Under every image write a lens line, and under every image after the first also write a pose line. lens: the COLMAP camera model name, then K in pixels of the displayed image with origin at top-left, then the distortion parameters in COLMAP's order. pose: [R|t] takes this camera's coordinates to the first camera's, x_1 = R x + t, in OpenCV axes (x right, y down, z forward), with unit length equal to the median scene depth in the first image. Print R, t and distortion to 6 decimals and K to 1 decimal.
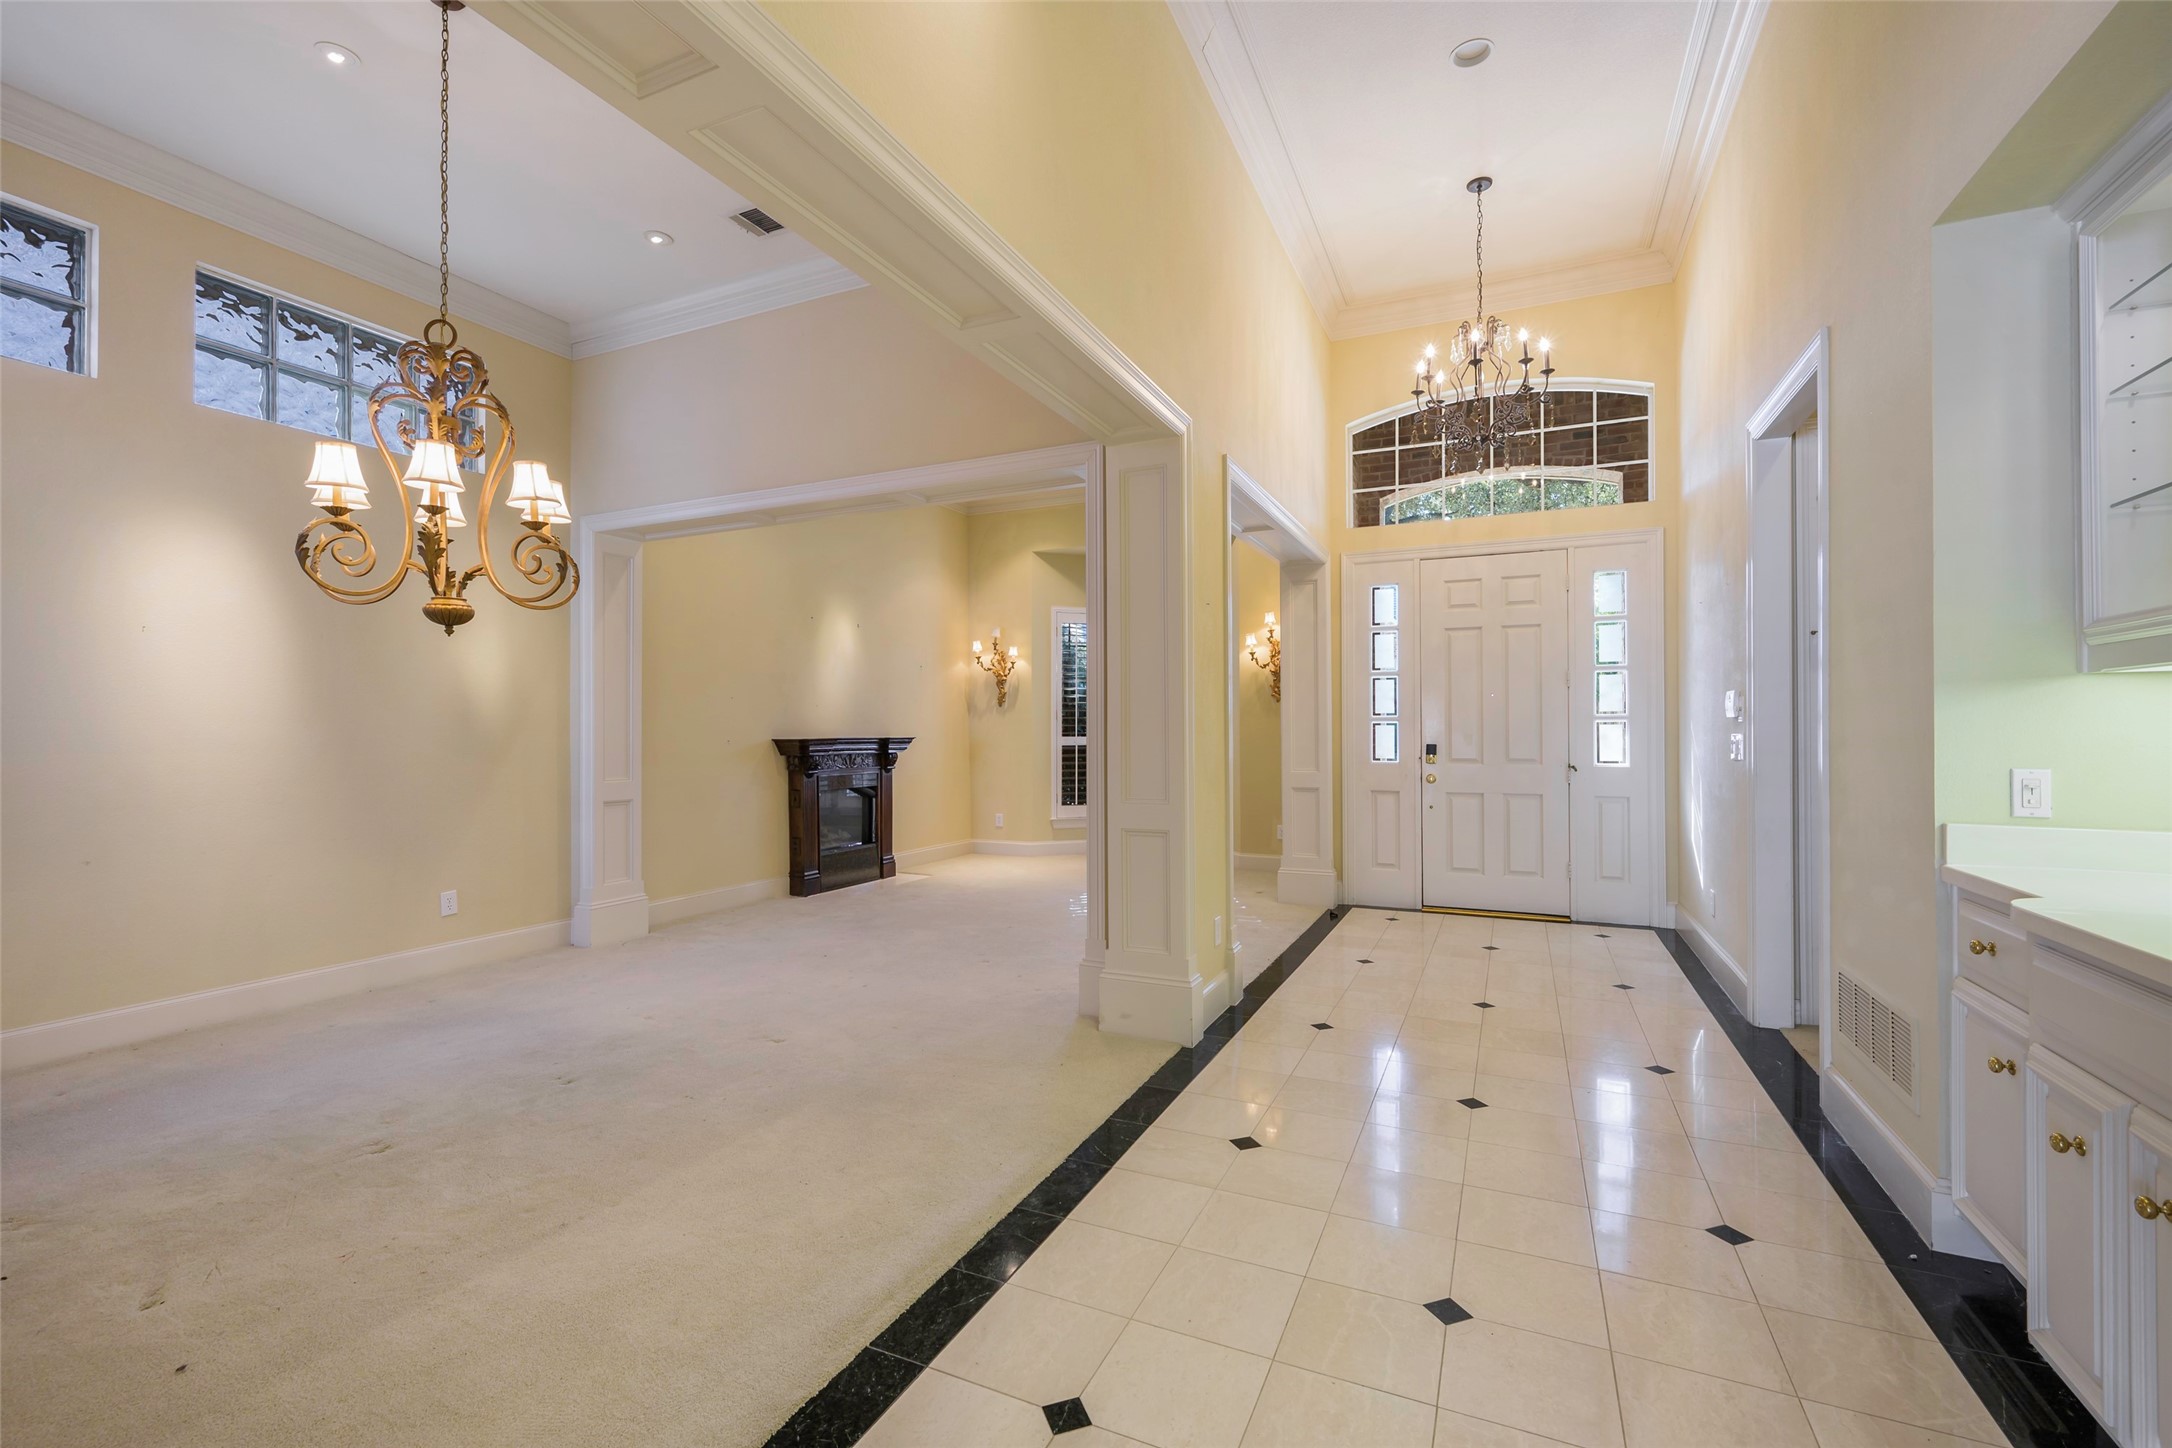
lens RADIAL K [[957.0, 0, 1085.1], [0, 957.0, 724.3], [0, 0, 1]] dist [-0.002366, 0.000014]
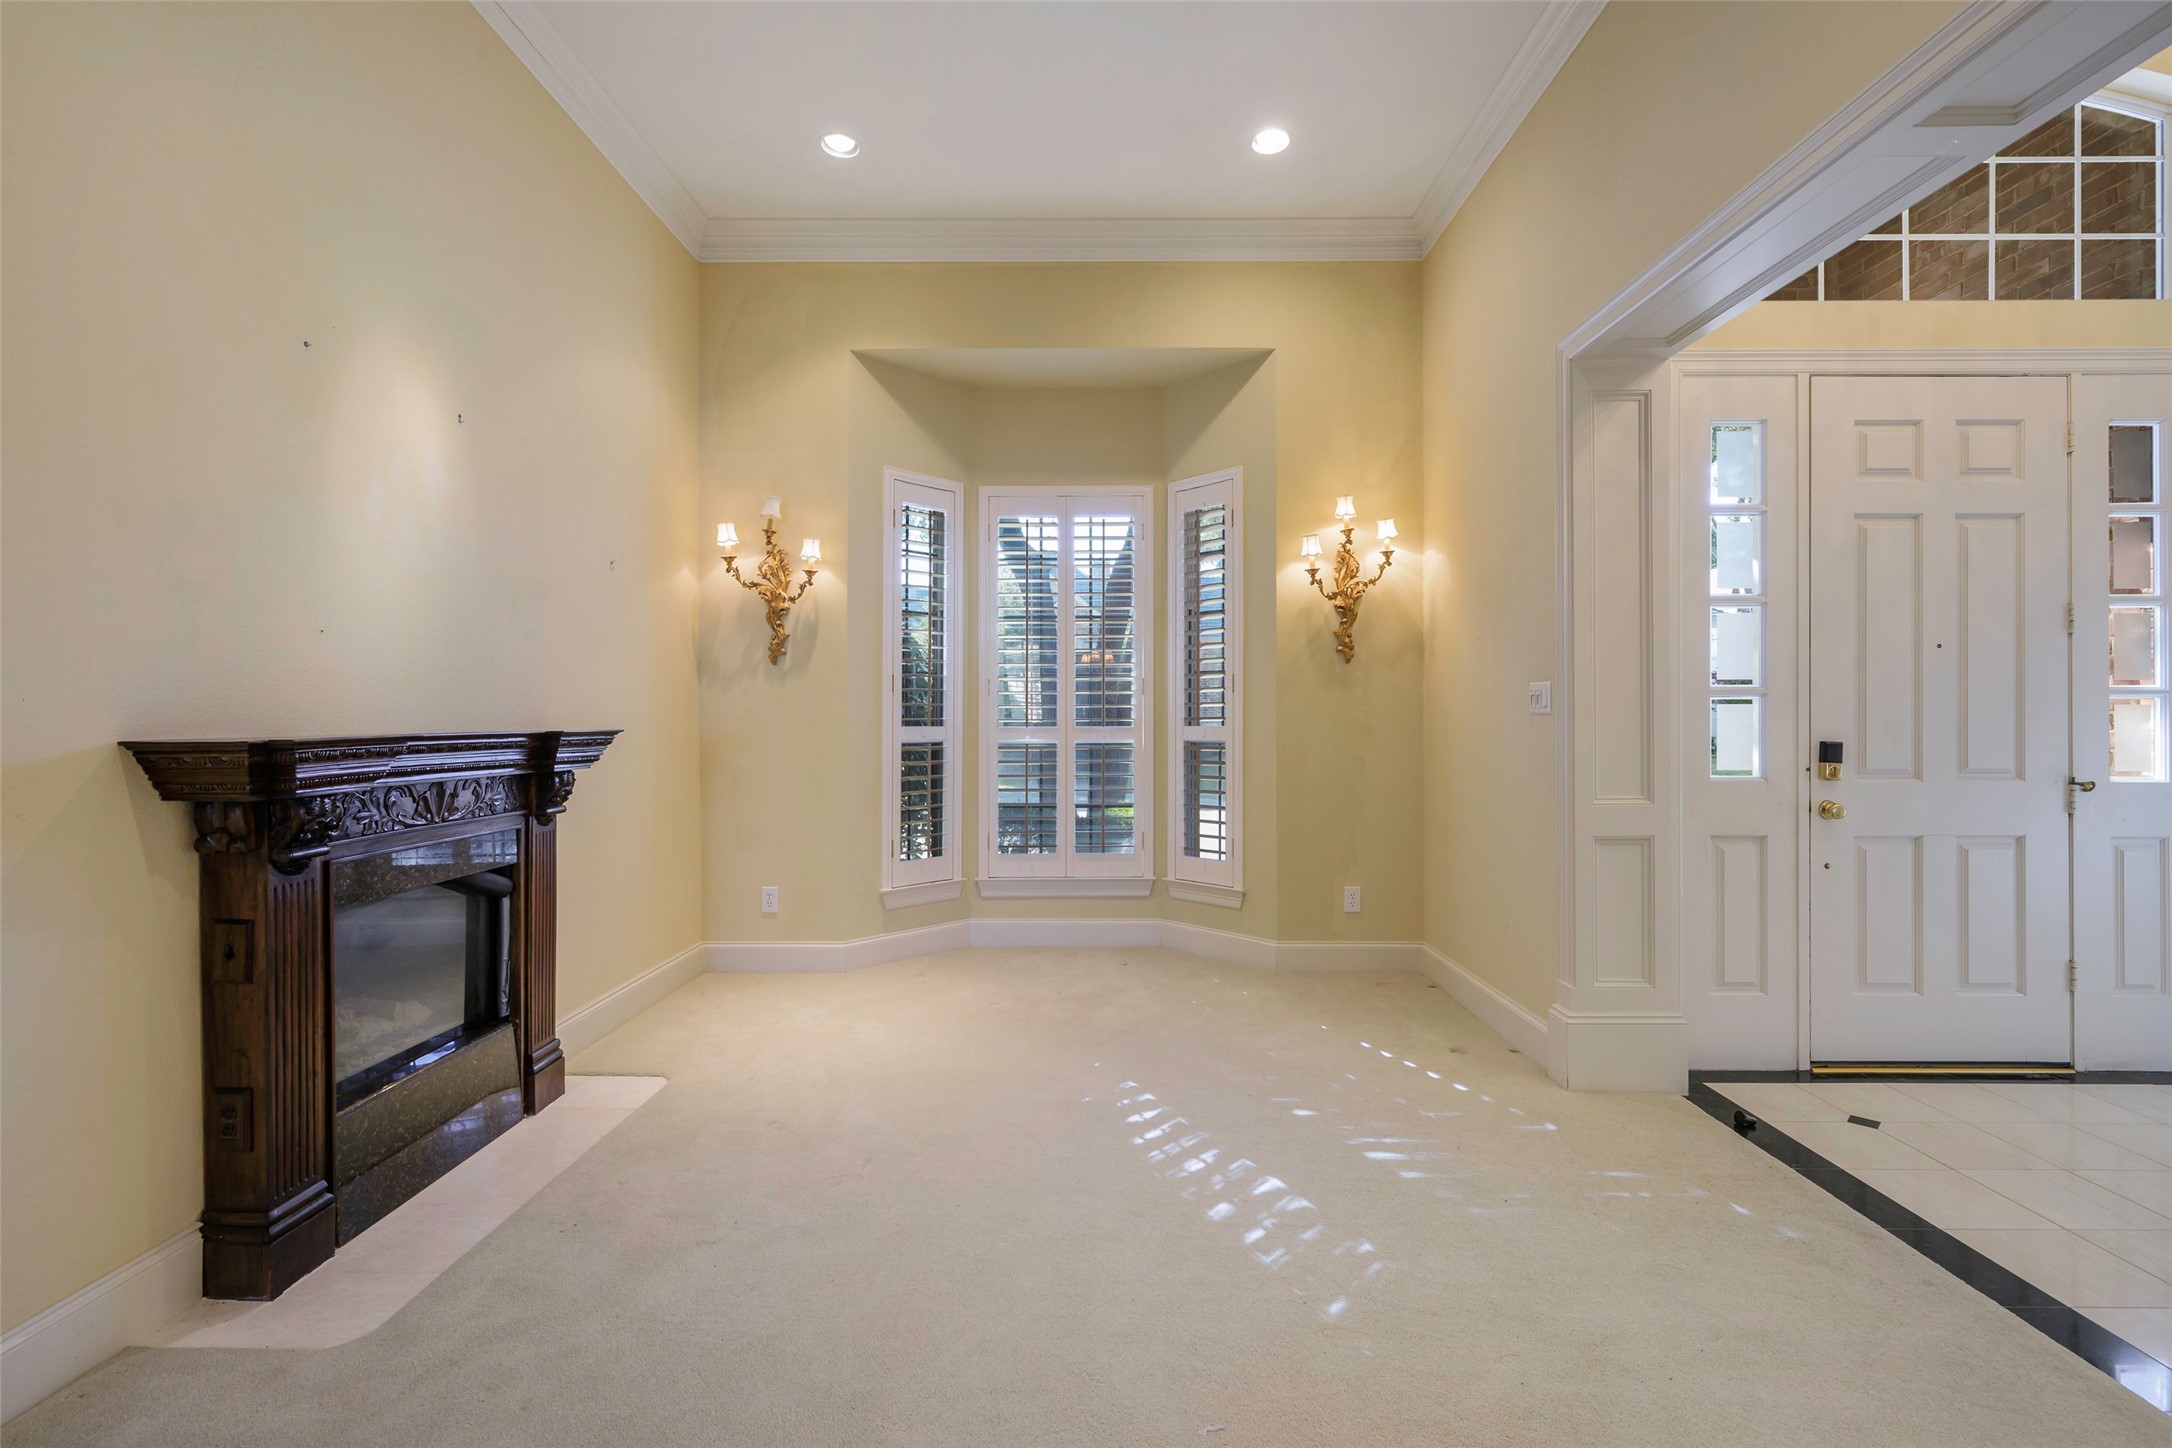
lens RADIAL K [[957.0, 0, 1069.6], [0, 957.0, 709.3], [0, 0, 1]] dist [-0.002366, 0.000014]
pose [[0.913521, 0.004686, 0.406764, -0.173022], [-0.004421, 0.999989, -0.001591, 0.005070], [-0.406767, -0.000345, 0.913532, 0.579608]]
